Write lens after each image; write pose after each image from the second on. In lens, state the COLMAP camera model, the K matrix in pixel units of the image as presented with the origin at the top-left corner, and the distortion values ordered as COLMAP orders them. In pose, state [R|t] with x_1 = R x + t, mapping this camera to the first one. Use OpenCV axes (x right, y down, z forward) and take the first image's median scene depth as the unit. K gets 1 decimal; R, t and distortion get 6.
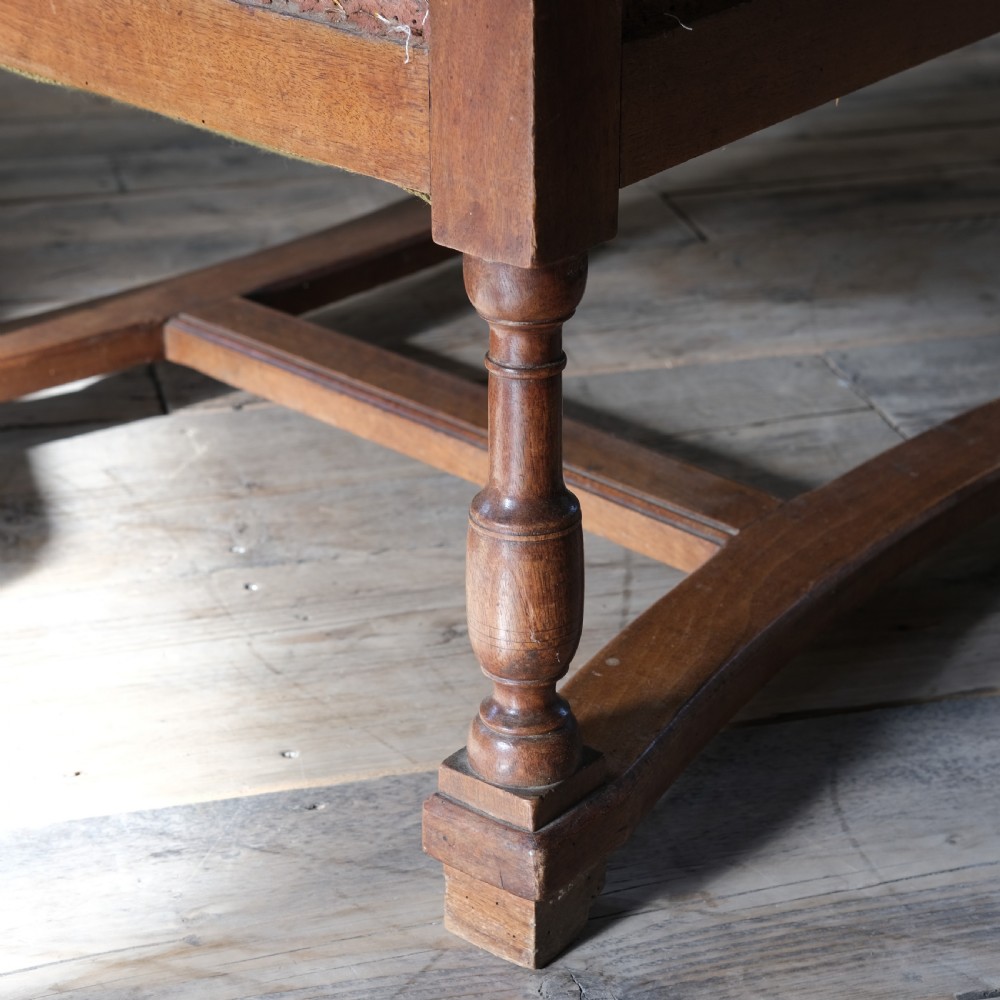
lens RADIAL K [[2539.0, 0, 500.0], [0, 2539.0, 500.0], [0, 0, 1]] dist [0.048568, 0.025222]
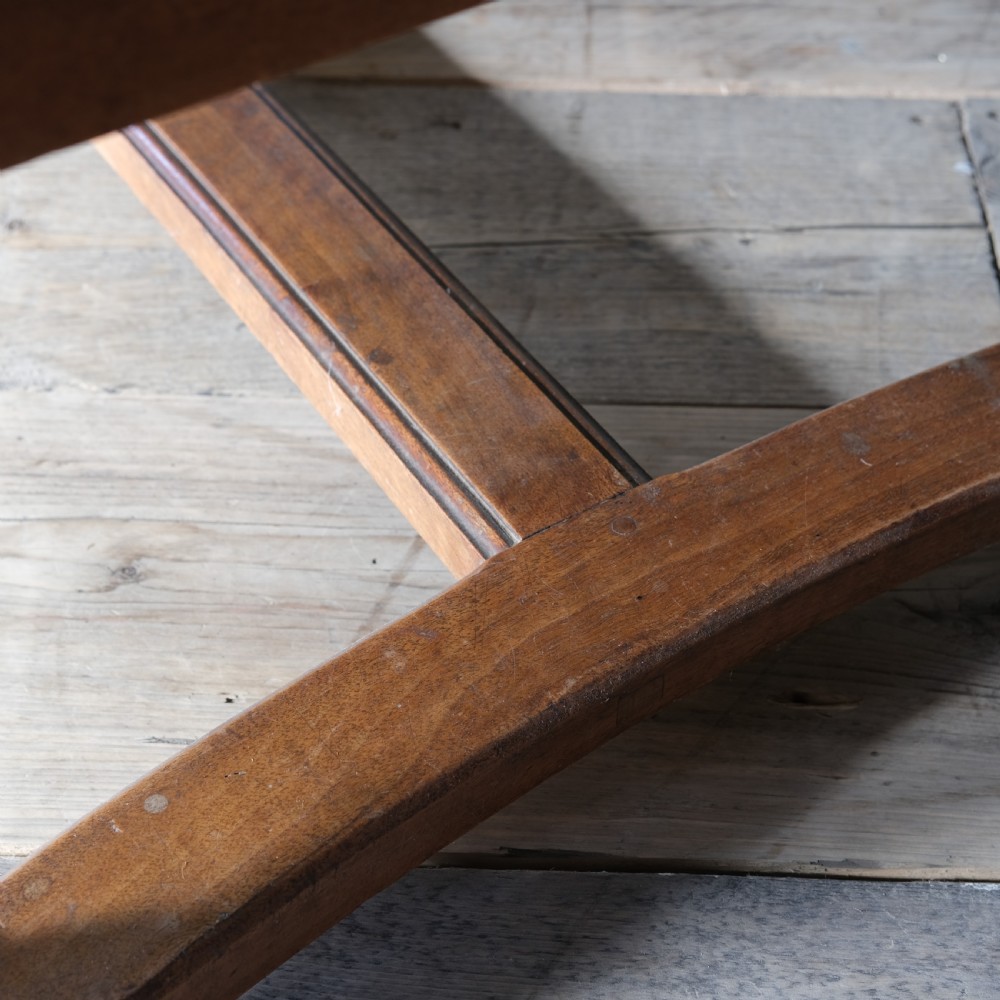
lens RADIAL K [[2539.0, 0, 500.0], [0, 2539.0, 500.0], [0, 0, 1]] dist [0.048568, 0.025222]
pose [[0.962695, 0.187469, -0.195127, 0.200777], [-0.127286, 0.950093, 0.284818, -0.167195], [0.238783, -0.249356, 0.938512, 0.400341]]
